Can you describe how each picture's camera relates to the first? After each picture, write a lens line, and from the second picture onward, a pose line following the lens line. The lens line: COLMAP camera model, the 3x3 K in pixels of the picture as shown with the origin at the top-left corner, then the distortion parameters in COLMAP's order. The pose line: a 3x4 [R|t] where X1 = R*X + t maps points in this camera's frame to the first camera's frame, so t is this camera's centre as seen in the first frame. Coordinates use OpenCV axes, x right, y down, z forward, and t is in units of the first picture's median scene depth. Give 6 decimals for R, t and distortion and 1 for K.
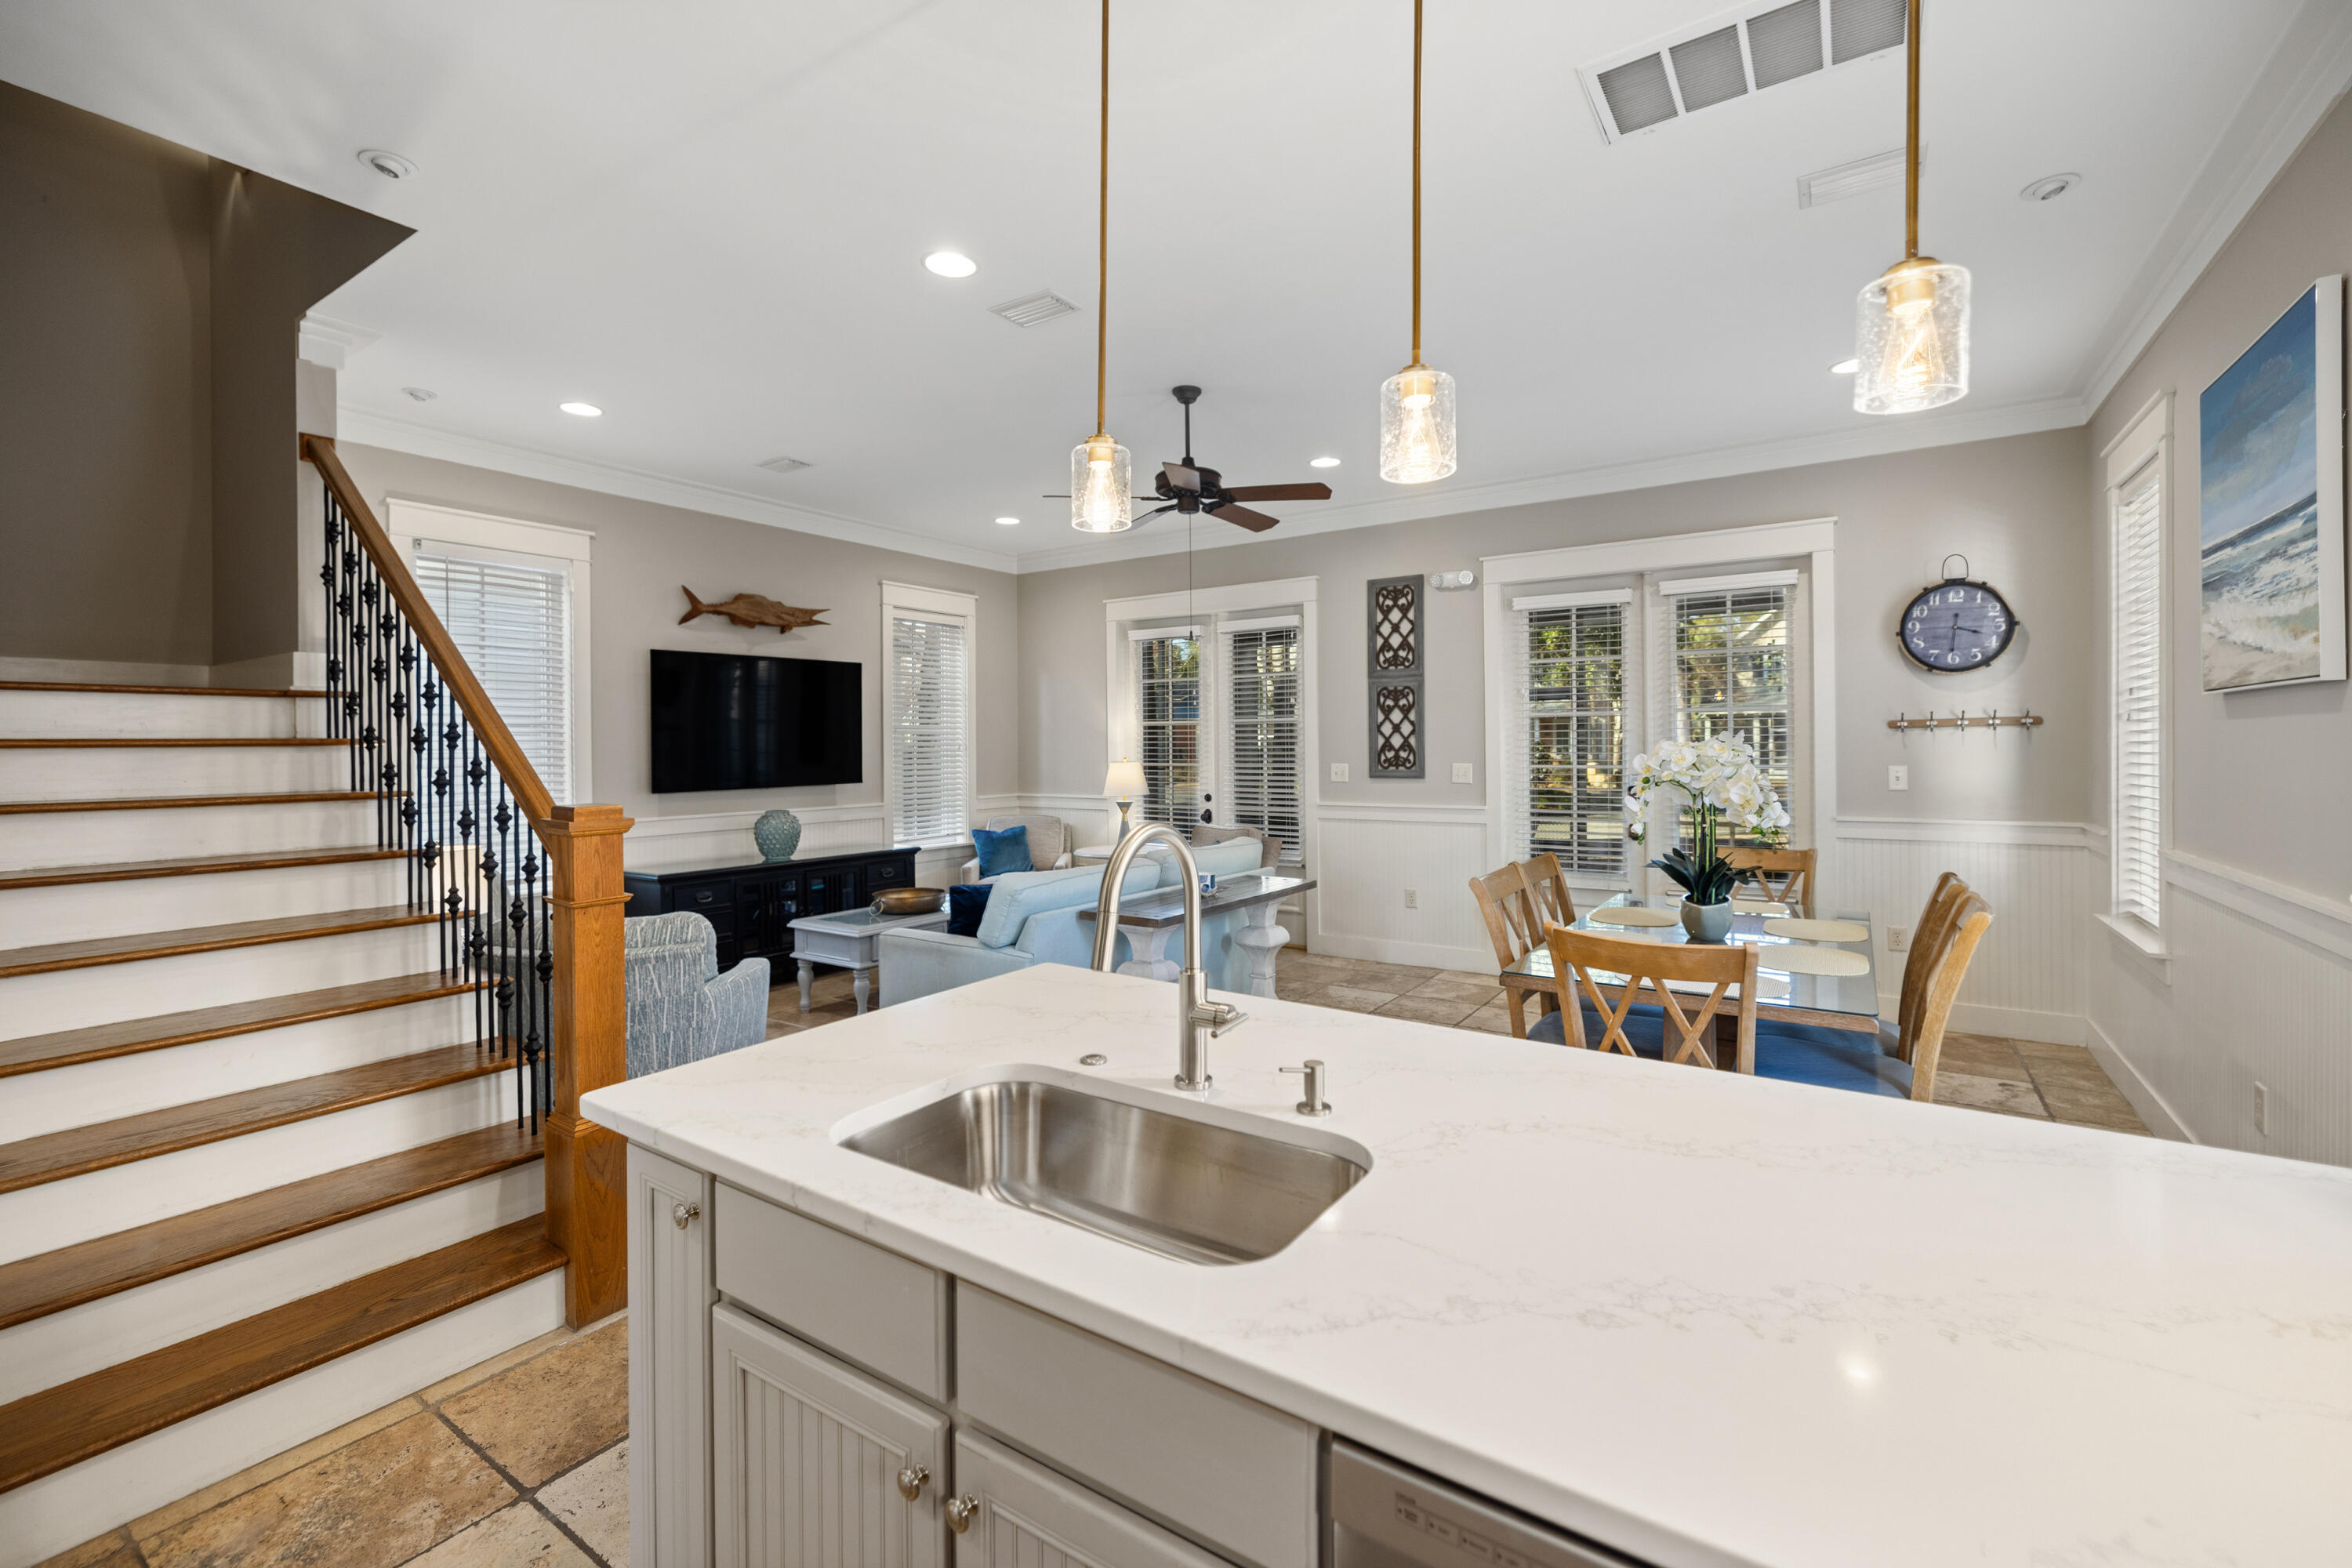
lens RADIAL K [[978.6, 0, 1171.1], [0, 978.6, 750.0], [0, 0, 1]] dist [-0.001040, -0.000083]
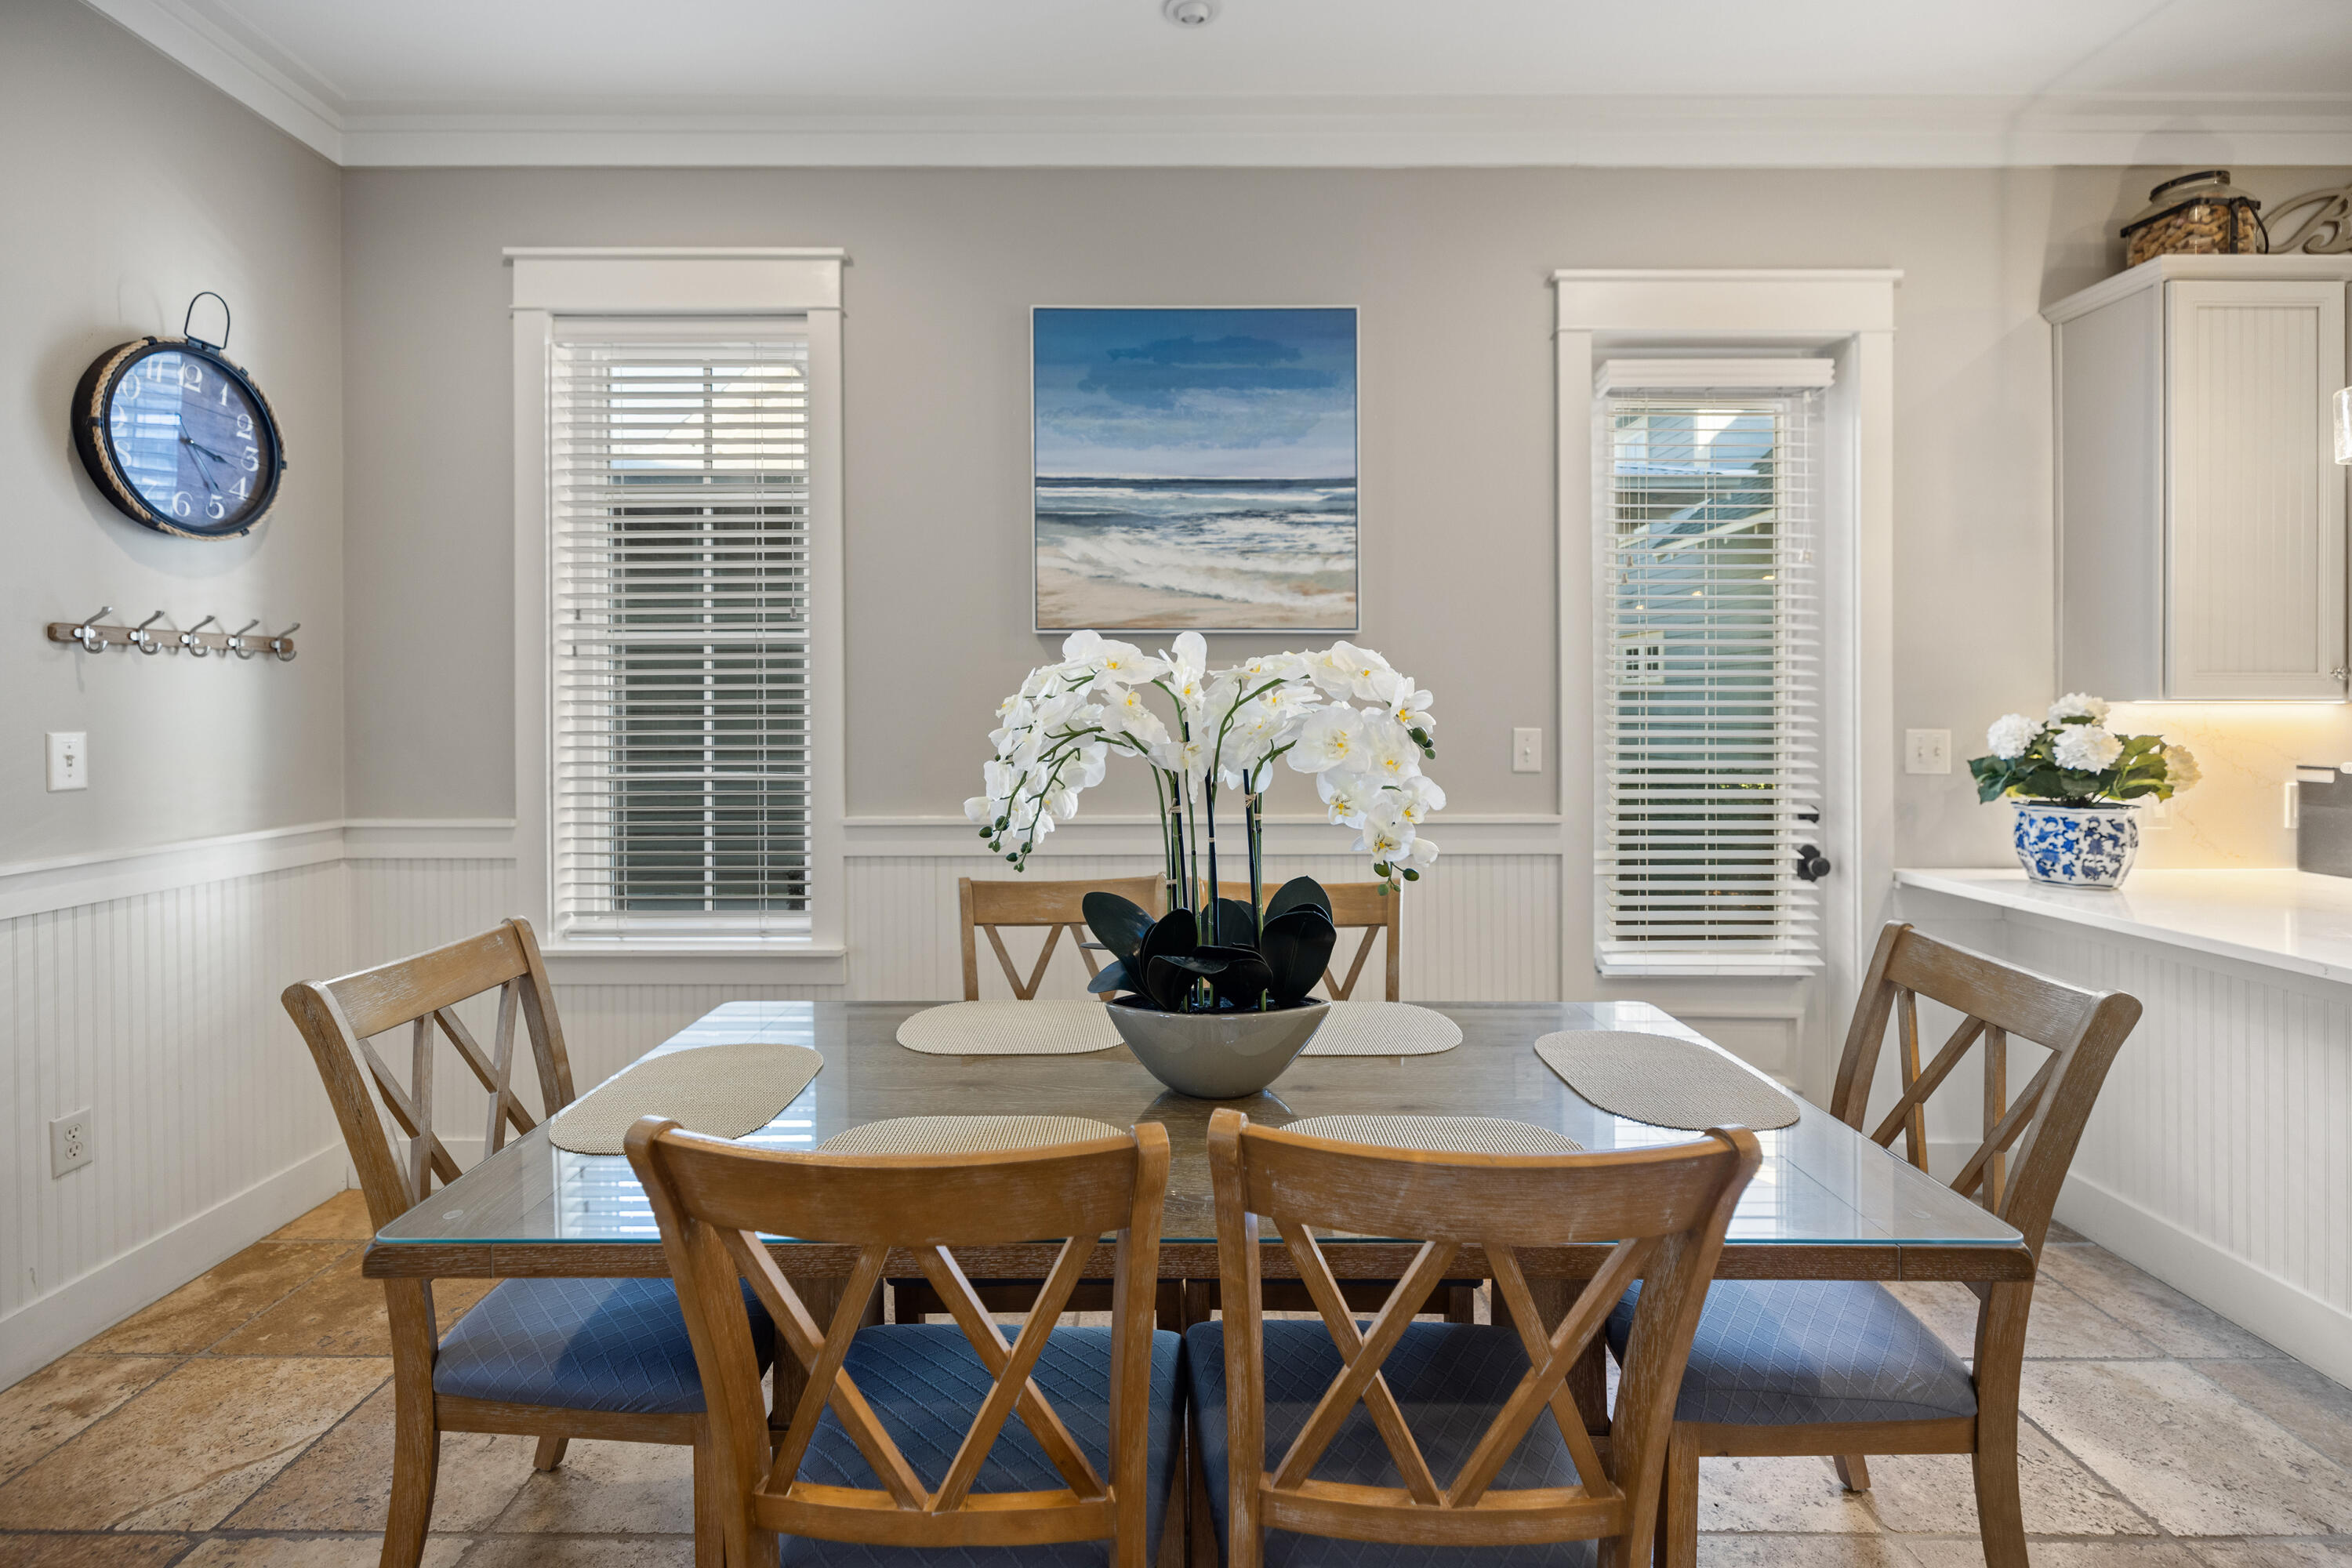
lens RADIAL K [[987.6, 0, 1168.2], [0, 987.6, 711.5], [0, 0, 1]] dist [0.001138, 0.000086]
pose [[-0.557362, 0.007732, 0.830234, 0.129537], [0.009250, 0.999952, -0.003103, 0.013976], [-0.830218, 0.005950, -0.557407, 0.885669]]
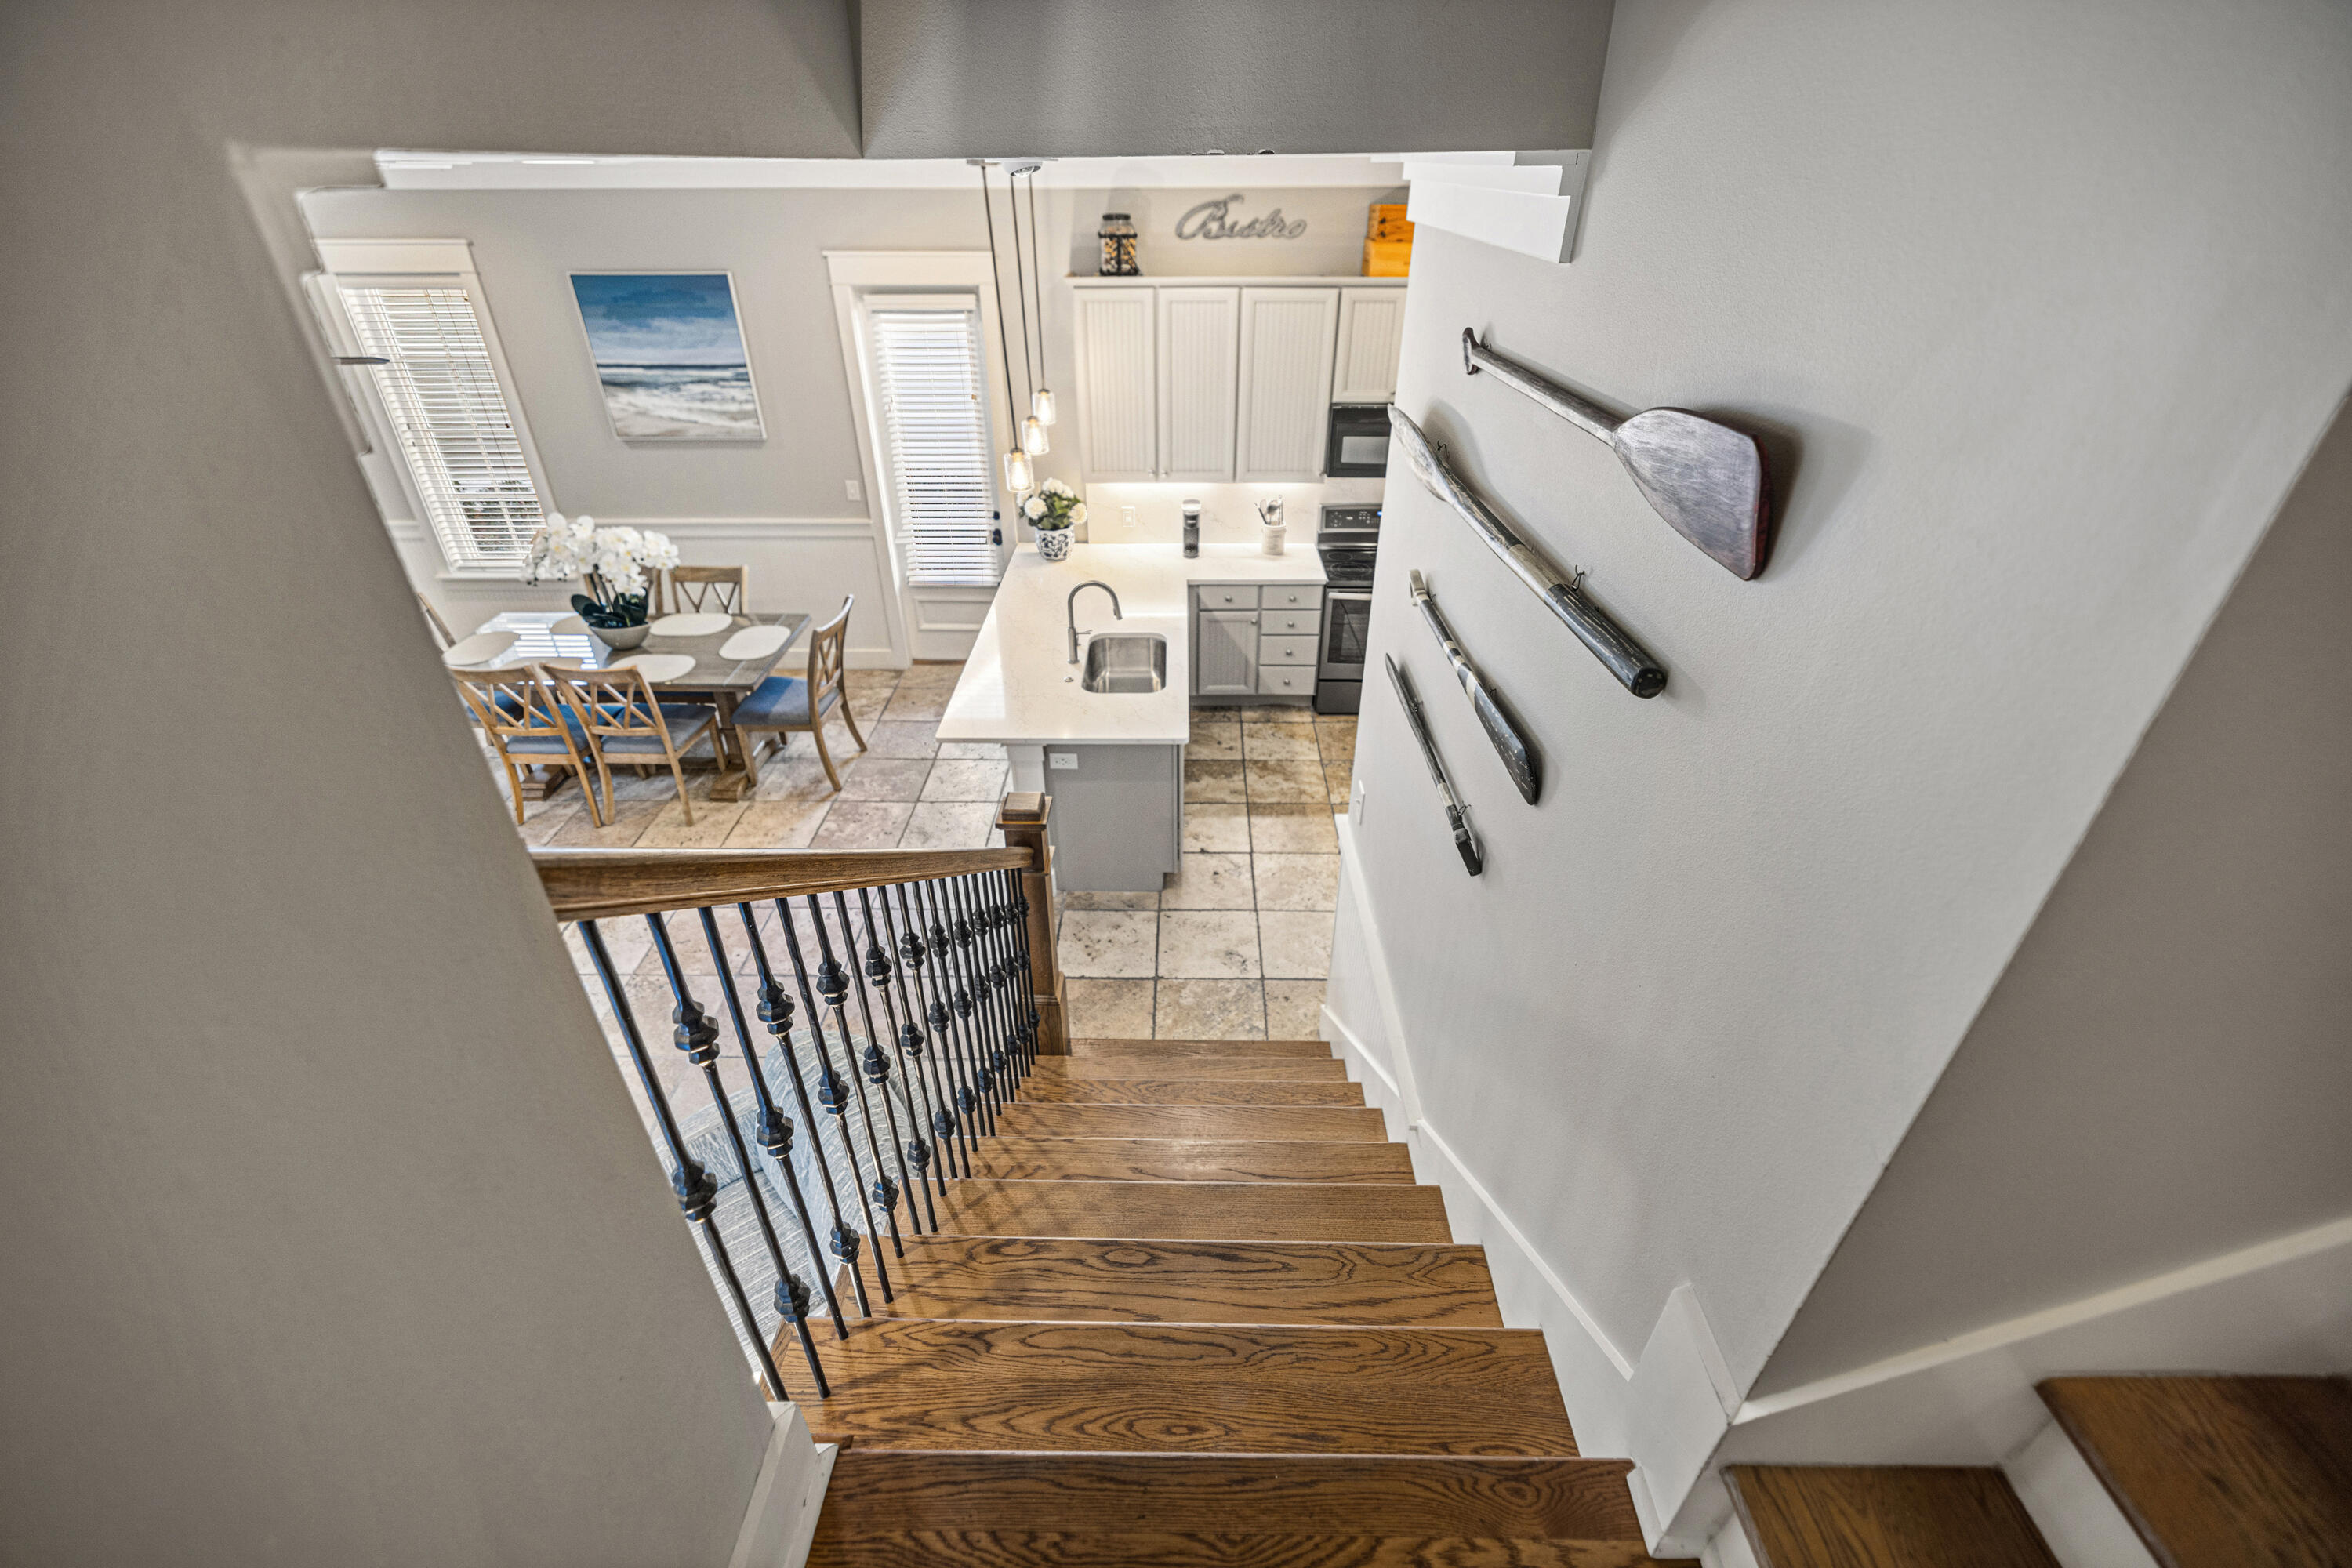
lens RADIAL K [[978.6, 0, 1171.1], [0, 978.6, 750.0], [0, 0, 1]] dist [-0.001040, -0.000083]
pose [[-0.542747, -0.421543, 0.726448, -0.819017], [0.015774, 0.859658, 0.510627, -0.323767], [-0.839748, 0.288601, -0.459927, 0.721654]]
